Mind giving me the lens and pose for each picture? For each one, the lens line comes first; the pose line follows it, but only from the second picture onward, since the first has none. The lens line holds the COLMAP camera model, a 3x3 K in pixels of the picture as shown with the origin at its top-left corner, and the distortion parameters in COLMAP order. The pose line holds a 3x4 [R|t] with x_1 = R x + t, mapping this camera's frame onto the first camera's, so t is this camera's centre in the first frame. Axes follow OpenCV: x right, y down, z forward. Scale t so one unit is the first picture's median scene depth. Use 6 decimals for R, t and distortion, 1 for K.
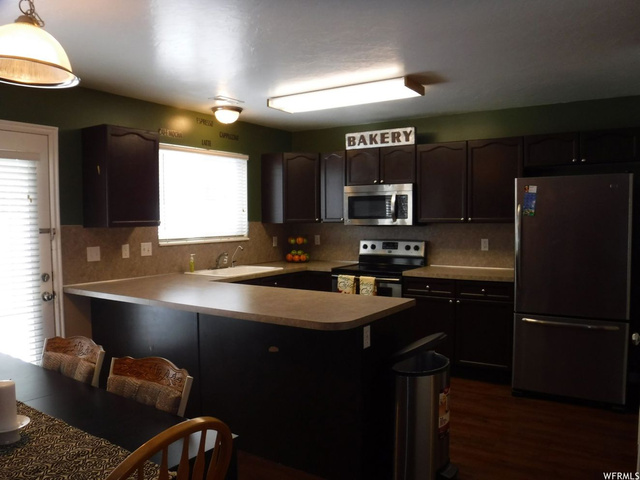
lens RADIAL K [[517.0, 0, 311.7], [0, 517.0, 250.0], [0, 0, 1]] dist [-0.107710, 0.040846]
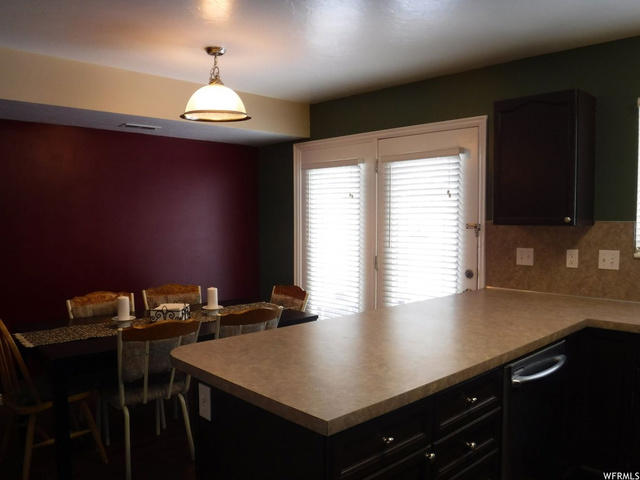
lens RADIAL K [[517.0, 0, 310.9], [0, 517.0, 247.5], [0, 0, 1]] dist [-0.107710, 0.040846]
pose [[-0.223913, 0.064022, -0.972504, 0.422938], [-0.057603, 0.995226, 0.078780, -0.048476], [0.972905, 0.073659, -0.219156, 0.780121]]
